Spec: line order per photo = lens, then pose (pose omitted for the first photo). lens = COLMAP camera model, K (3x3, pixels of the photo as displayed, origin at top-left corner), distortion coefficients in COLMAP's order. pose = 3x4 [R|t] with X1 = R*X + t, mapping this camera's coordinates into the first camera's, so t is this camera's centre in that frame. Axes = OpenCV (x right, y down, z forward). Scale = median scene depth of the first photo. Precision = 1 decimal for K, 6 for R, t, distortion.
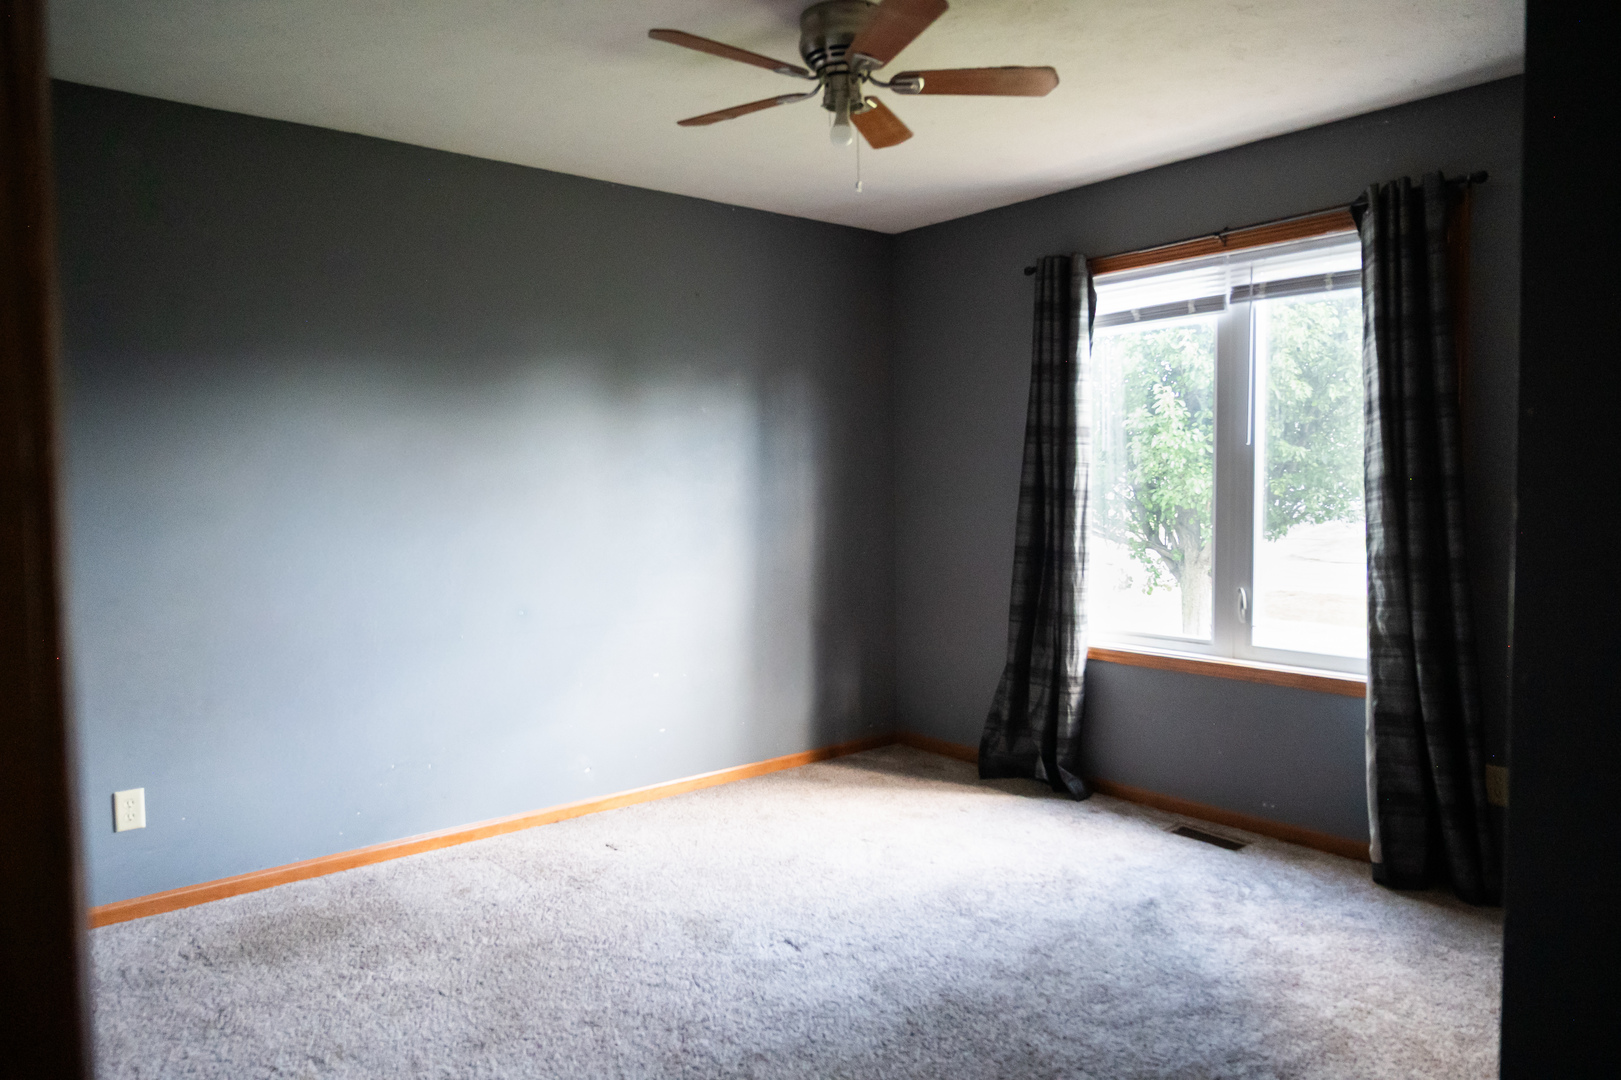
lens RADIAL K [[1095.0, 0, 810.5], [0, 1095.0, 540.0], [0, 0, 1]] dist [-0.050105, 0.000715]
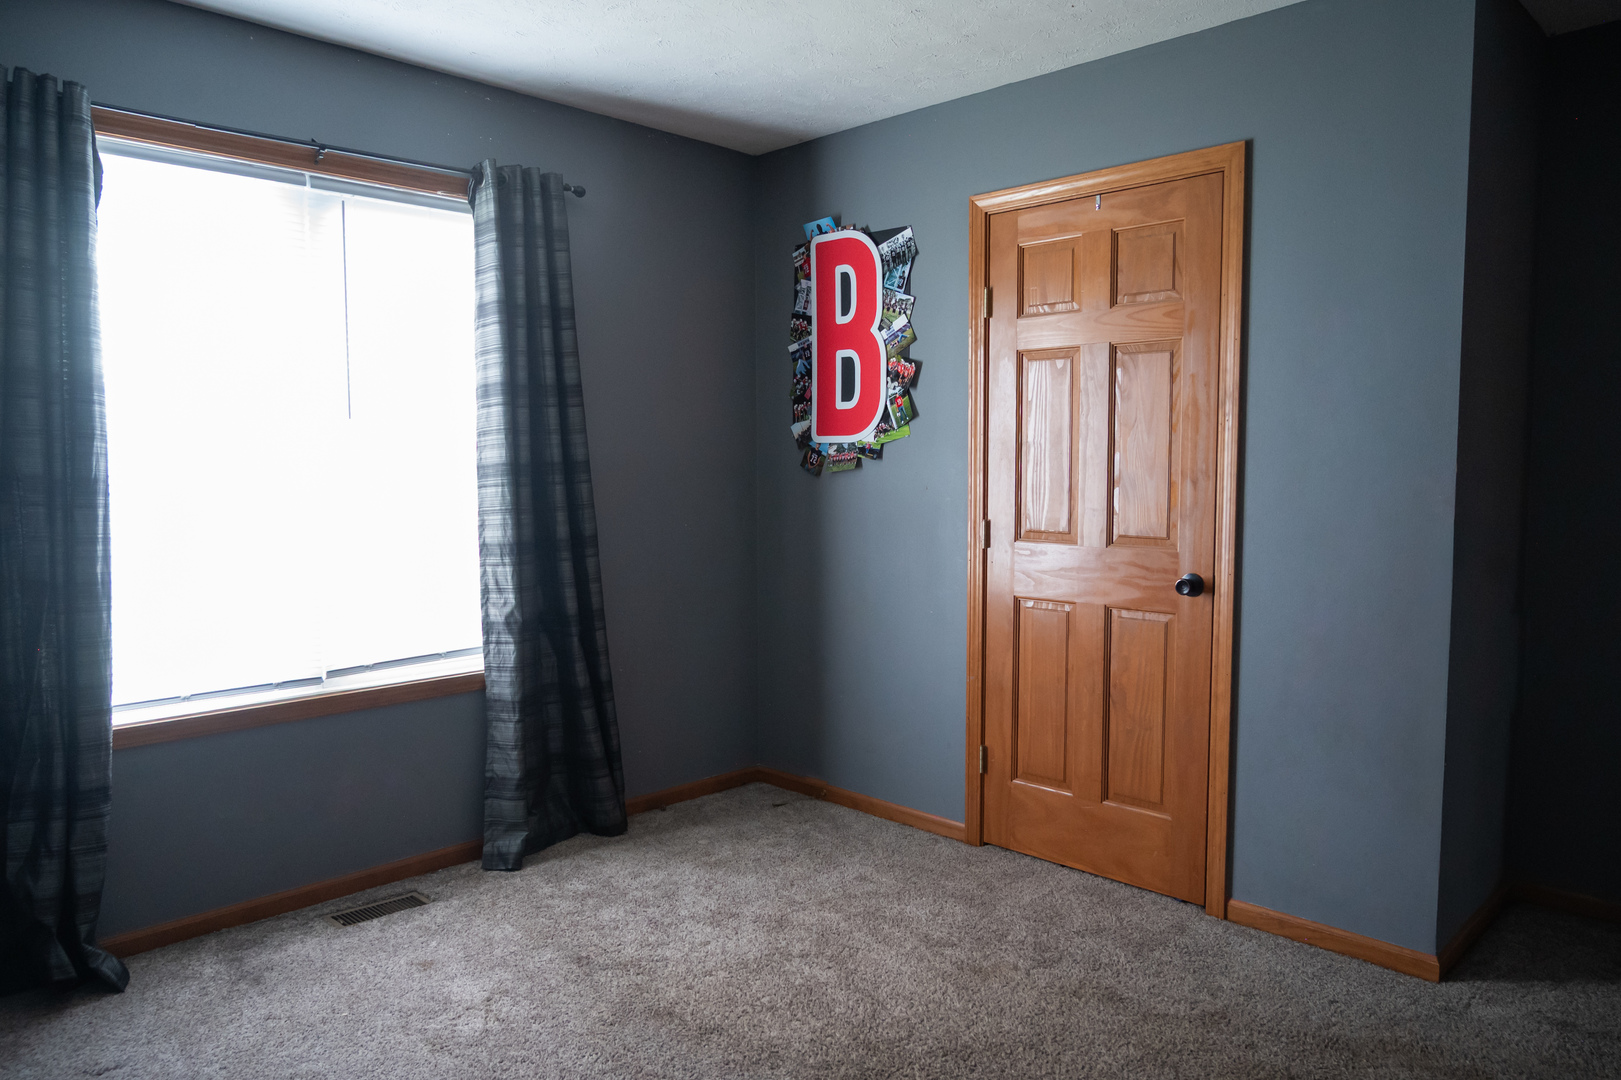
lens RADIAL K [[1132.5, 0, 810.5], [0, 1132.5, 540.0], [0, 0, 1]] dist [-0.035516, -0.003760]
pose [[-0.152107, -0.066777, 0.986106, -0.530305], [0.043905, 0.996274, 0.074238, -0.051058], [-0.987388, 0.054587, -0.148609, 0.862442]]
